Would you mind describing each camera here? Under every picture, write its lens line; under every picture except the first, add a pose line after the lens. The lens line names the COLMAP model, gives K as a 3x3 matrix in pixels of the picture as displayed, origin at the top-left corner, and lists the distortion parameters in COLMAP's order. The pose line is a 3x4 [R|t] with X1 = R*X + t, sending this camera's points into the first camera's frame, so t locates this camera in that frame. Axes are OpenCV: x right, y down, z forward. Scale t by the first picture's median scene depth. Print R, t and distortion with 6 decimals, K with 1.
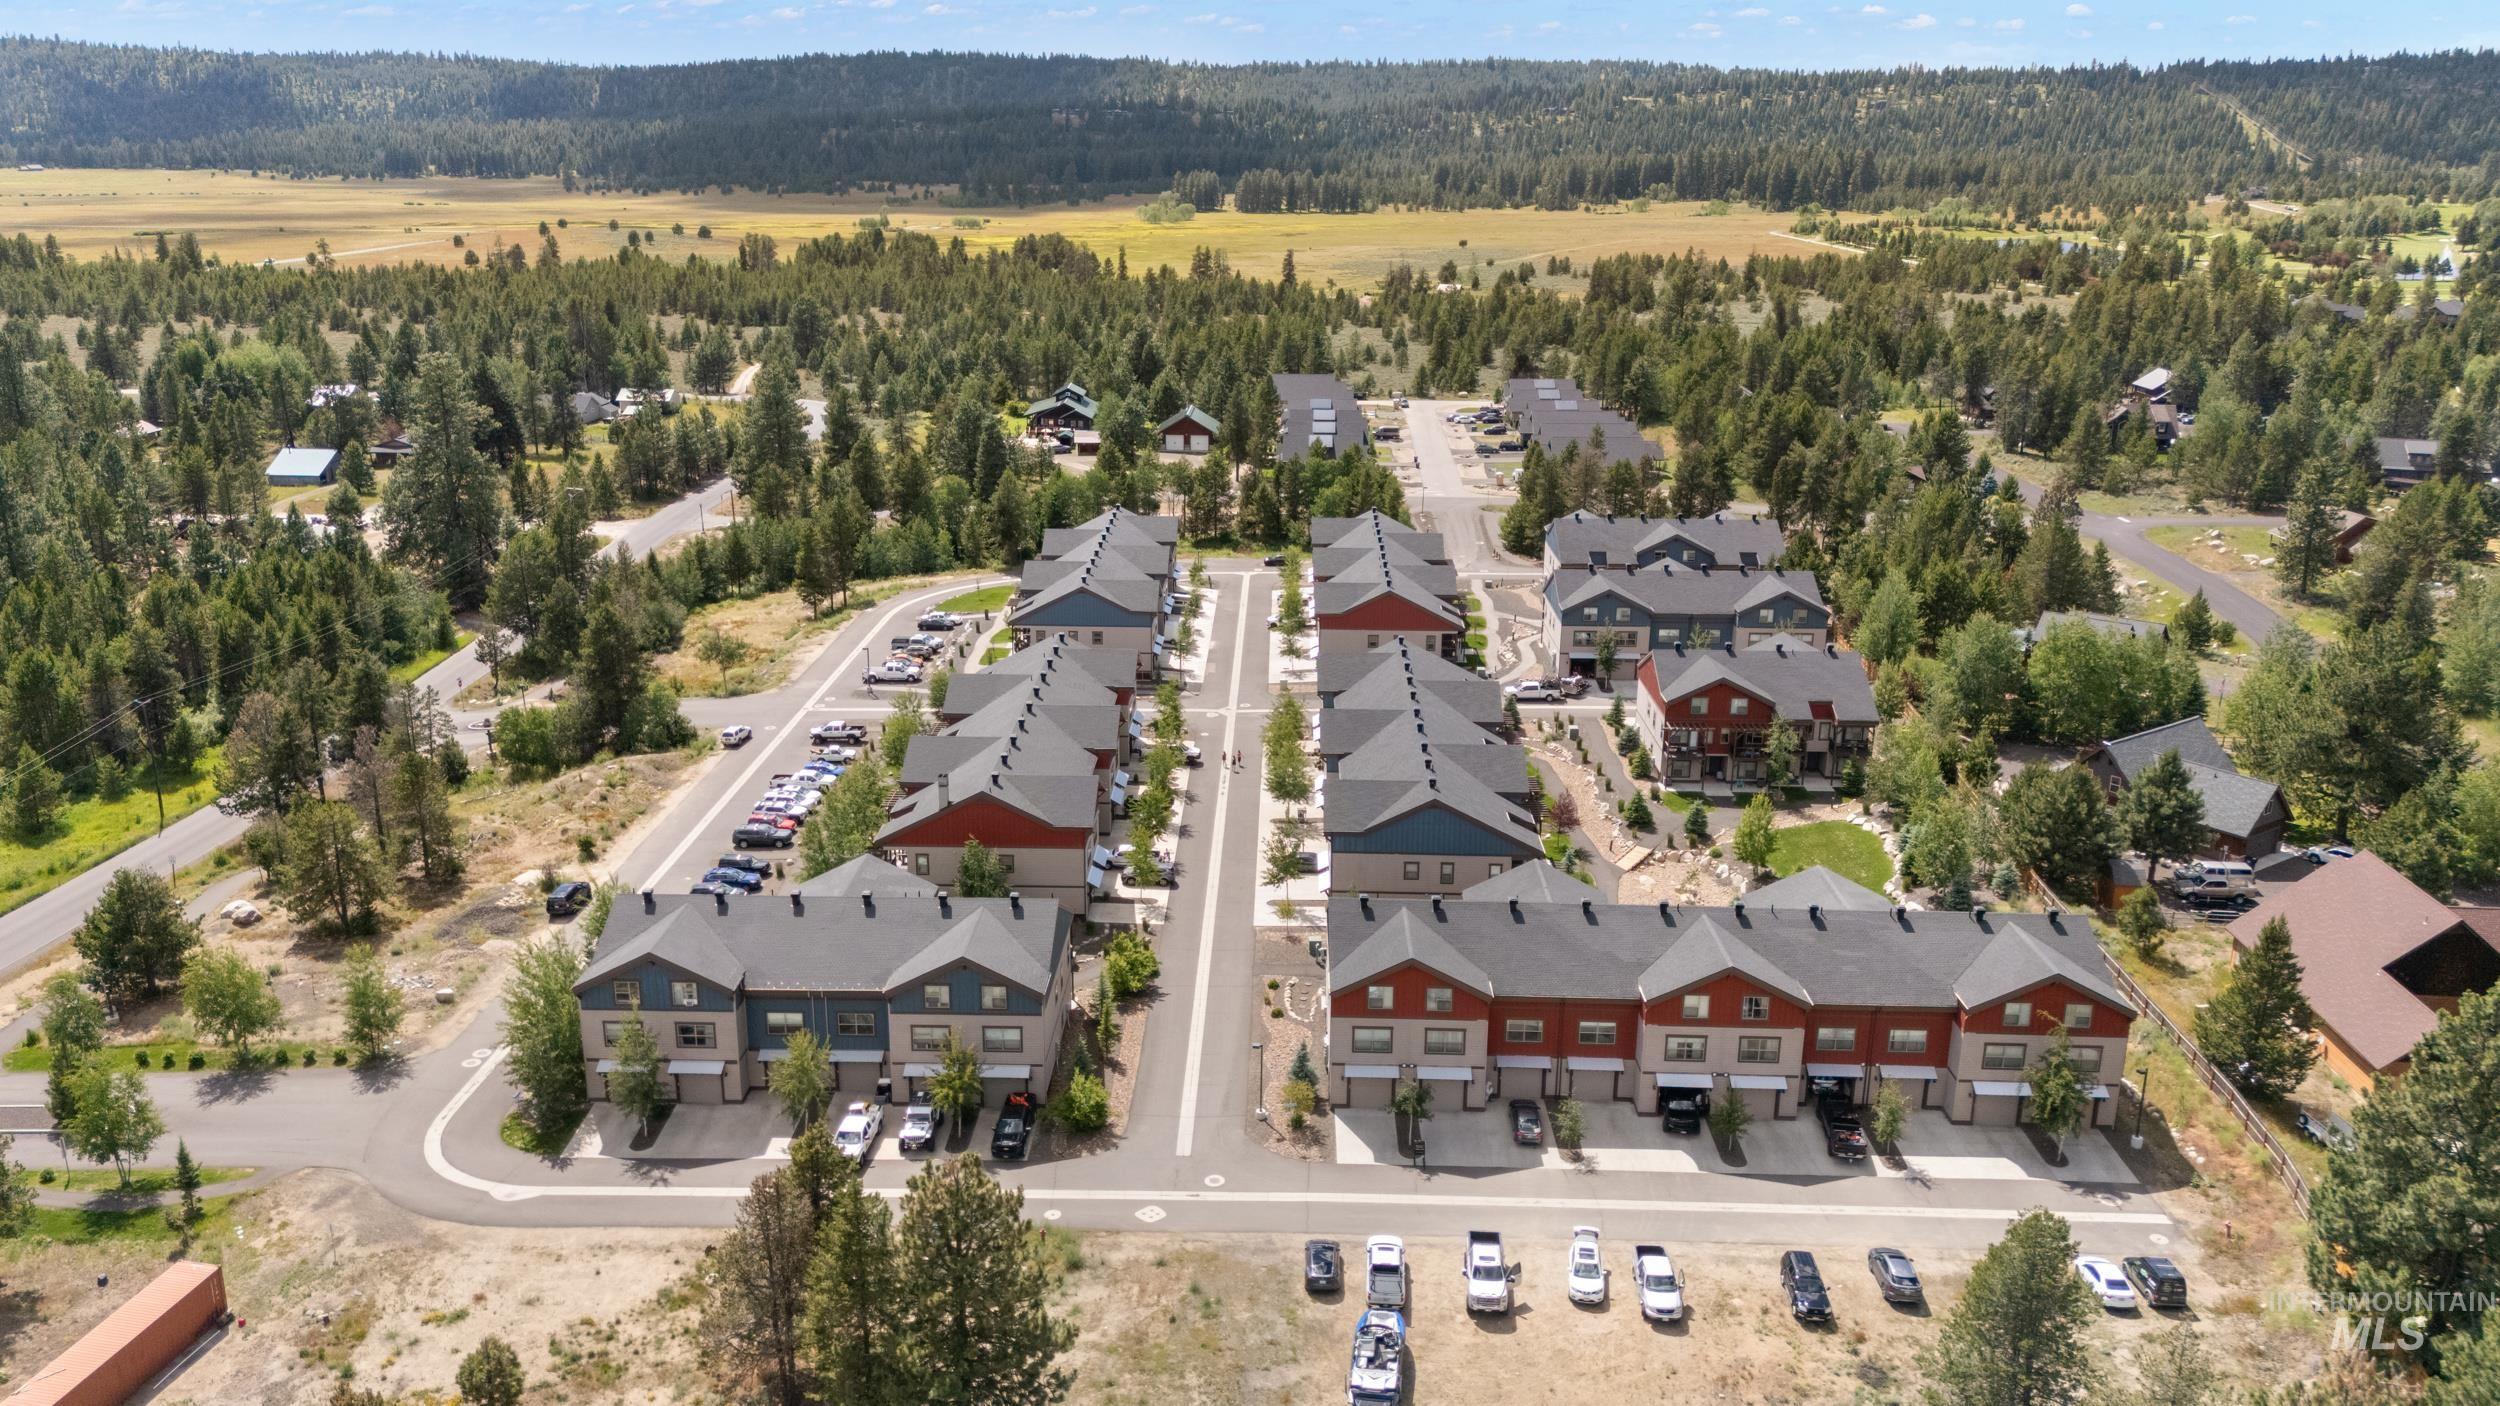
lens RADIAL K [[1862.7, 0, 1258.0], [0, 1862.7, 709.7], [0, 0, 1]] dist [0.073889, -0.057106]
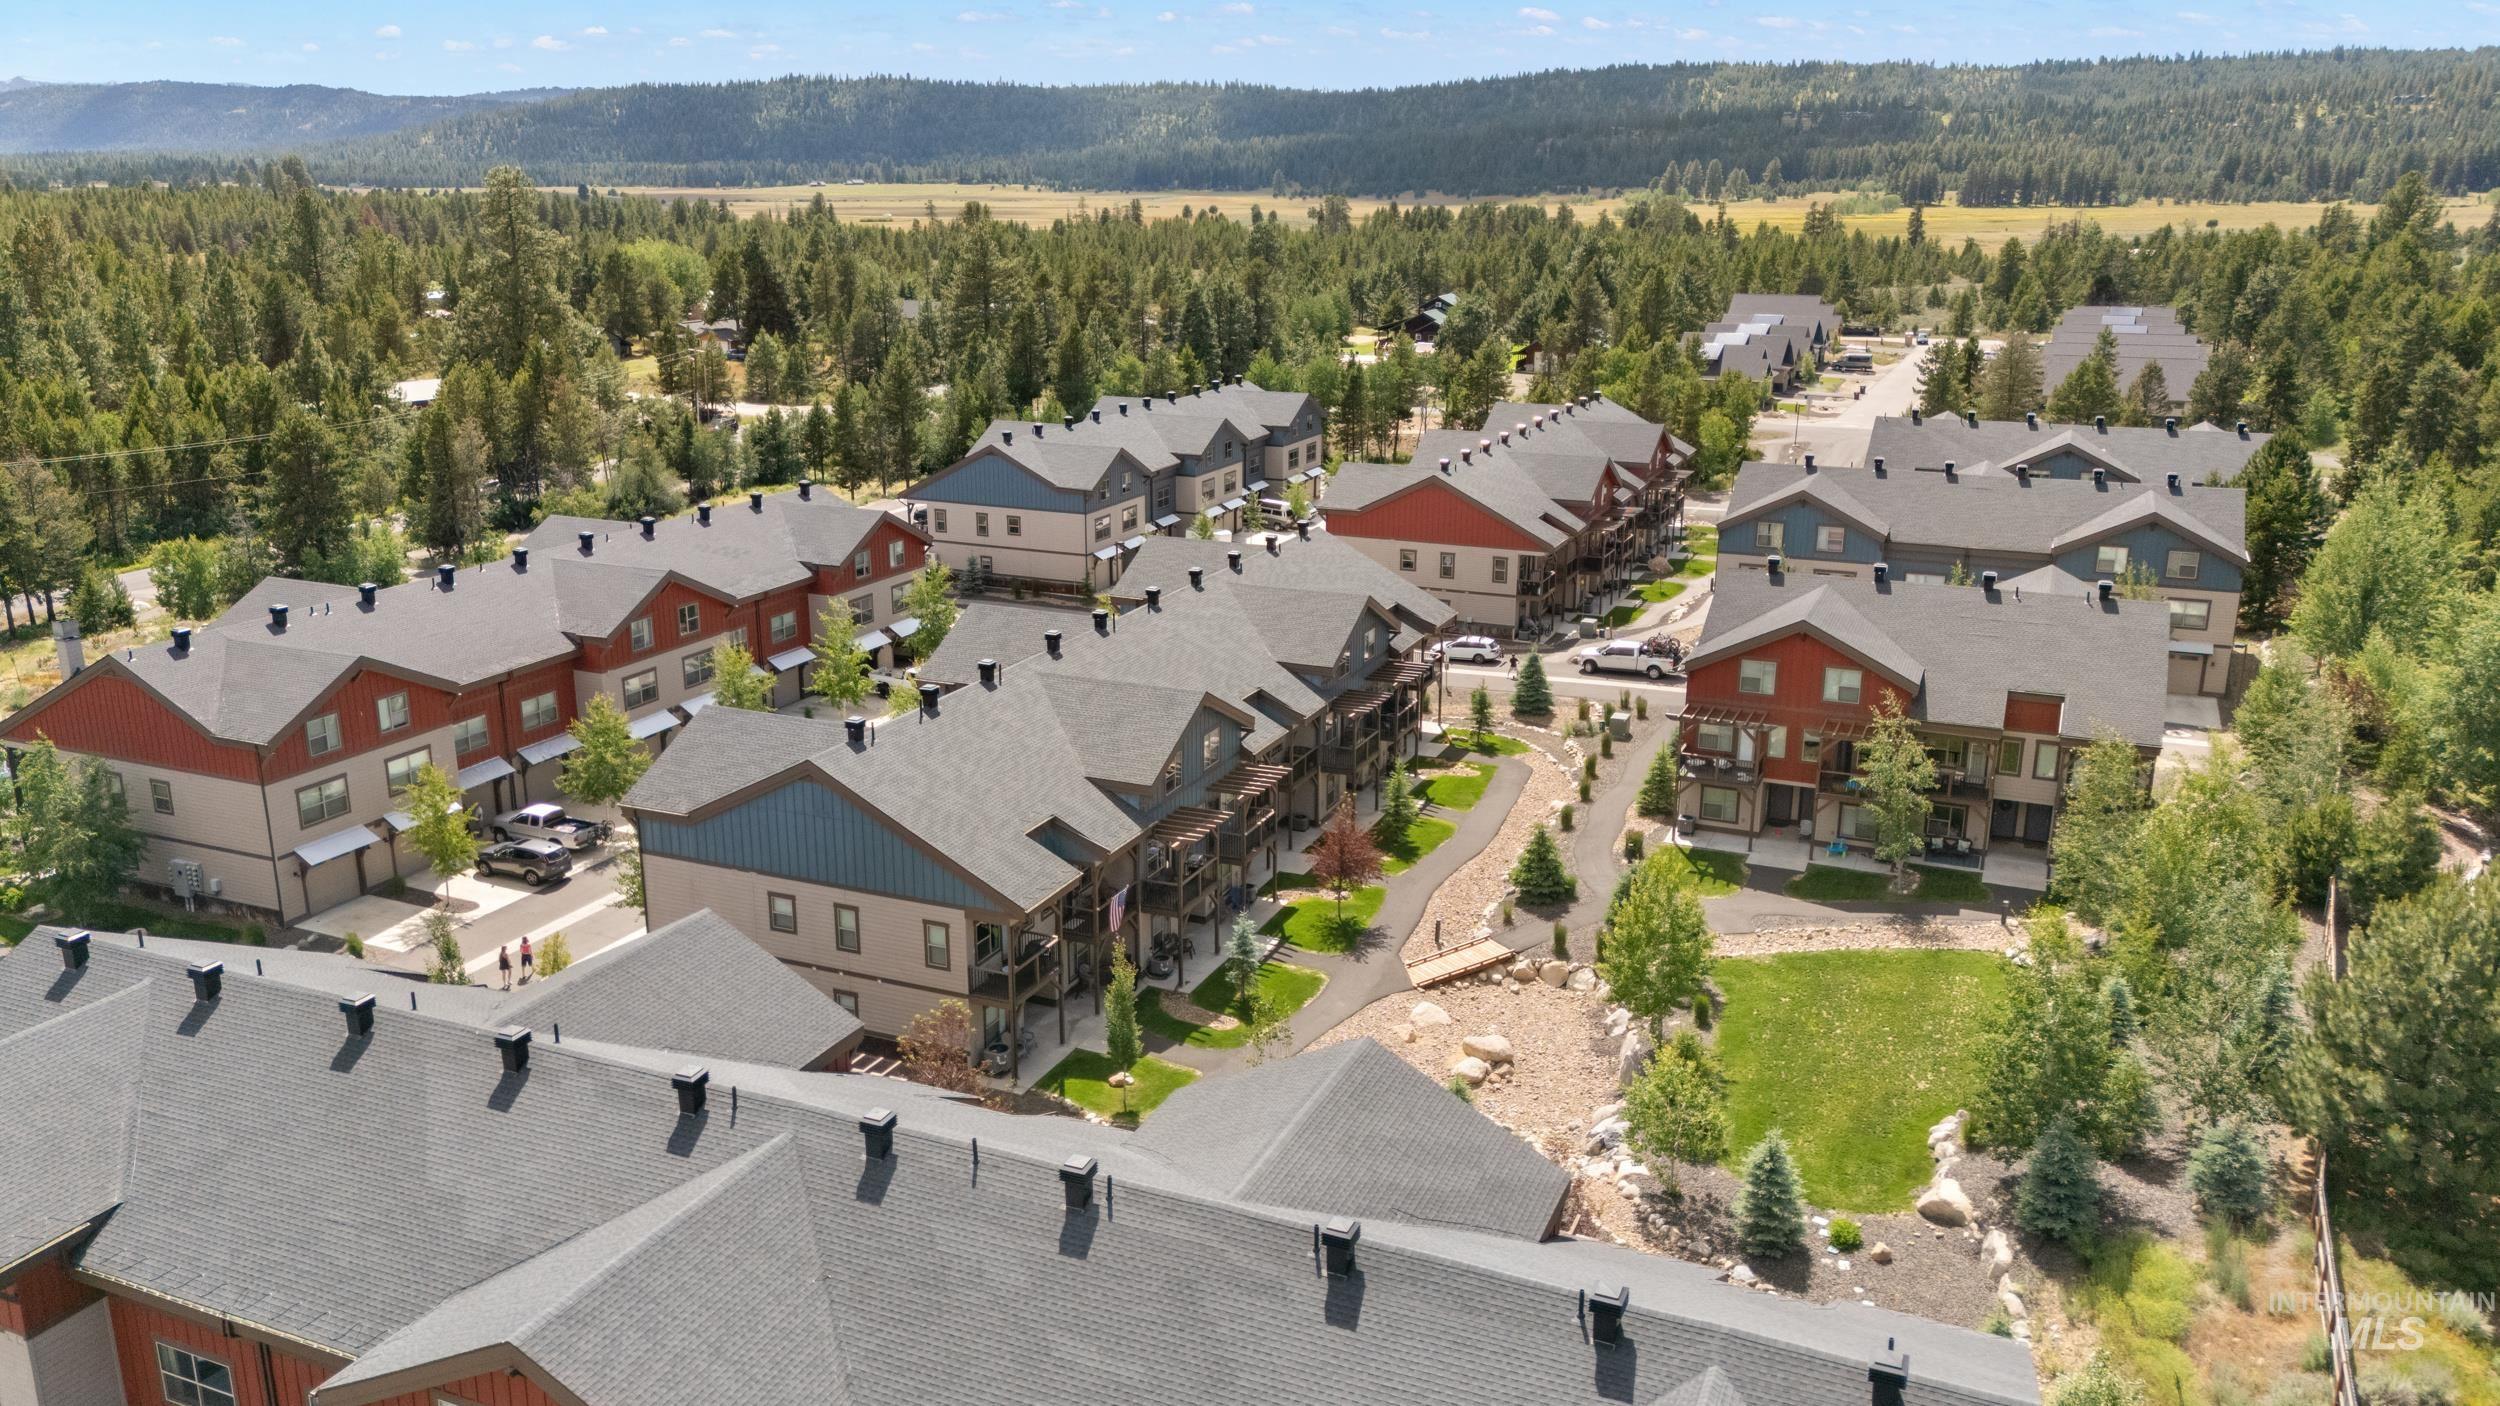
lens RADIAL K [[1862.7, 0, 1238.9], [0, 1862.7, 707.3], [0, 0, 1]] dist [0.073889, -0.057106]
pose [[0.923520, 0.099628, -0.370386, 0.158031], [-0.105165, 0.994441, 0.005270, 0.009247], [0.368852, 0.034084, 0.928863, 0.268911]]
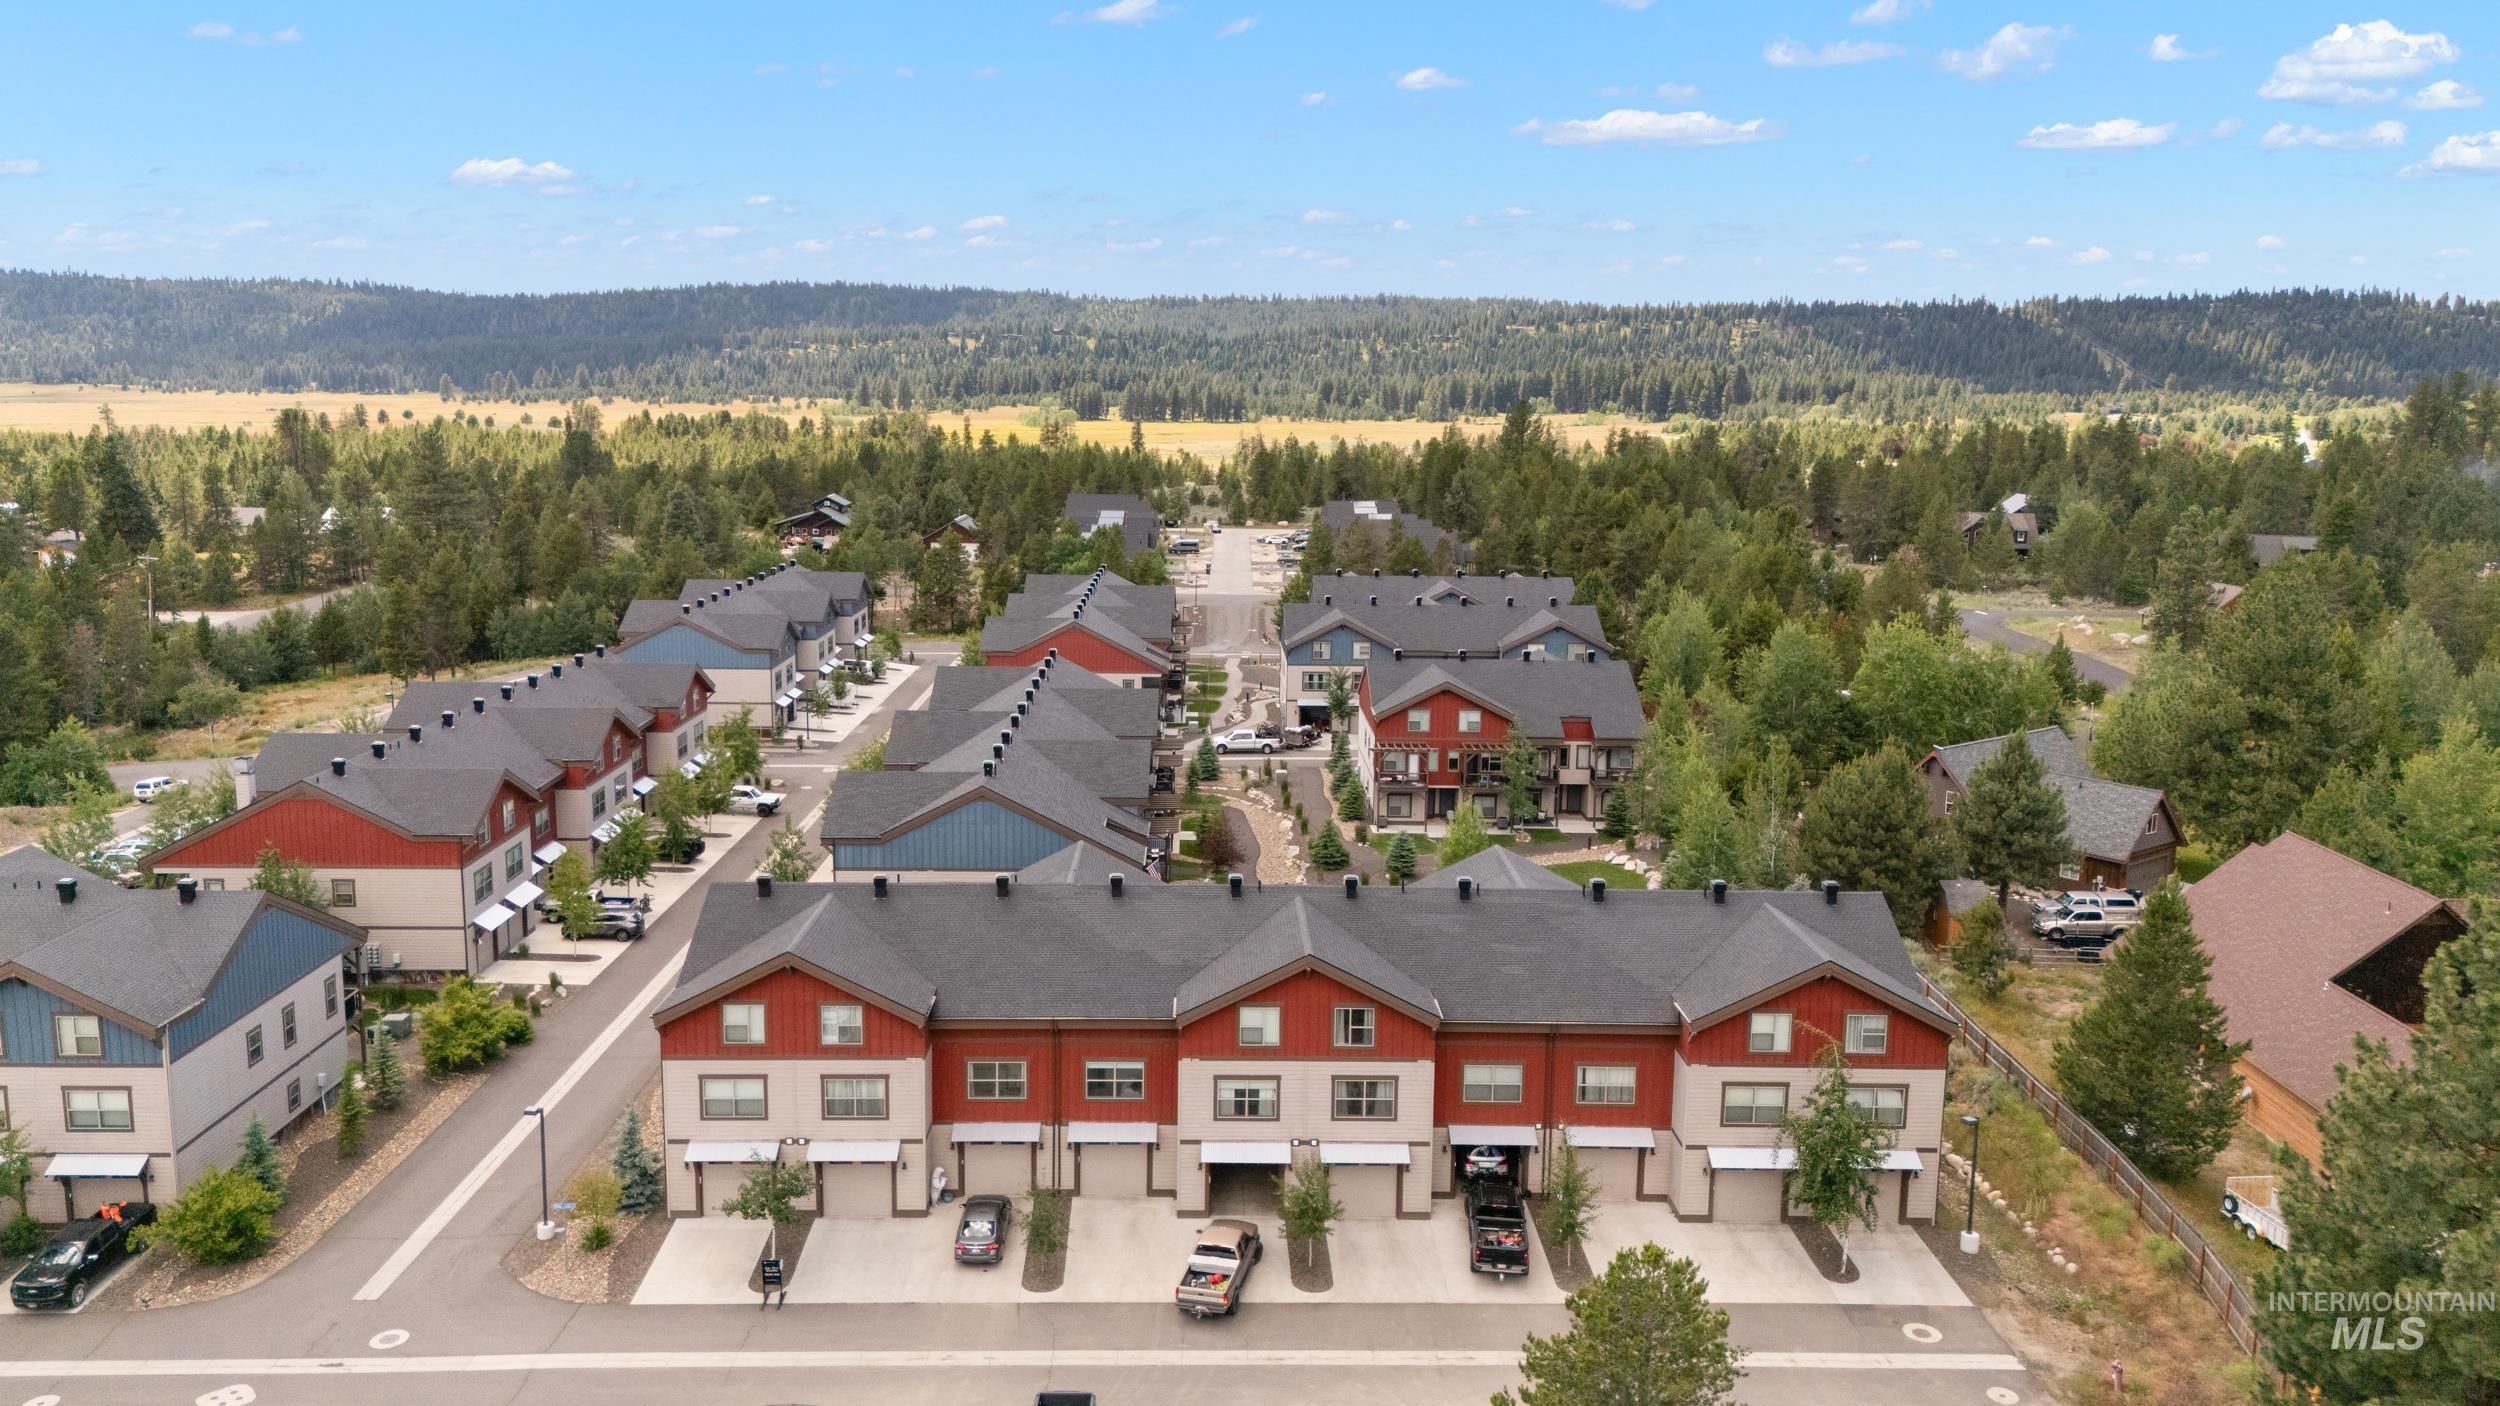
lens RADIAL K [[1862.7, 0, 1245.9], [0, 1862.7, 713.1], [0, 0, 1]] dist [0.073889, -0.057106]
pose [[0.999119, -0.002862, 0.041869, 0.072192], [0.007812, 0.992917, -0.118557, 0.045475], [-0.041233, 0.118779, 0.992064, 0.134229]]
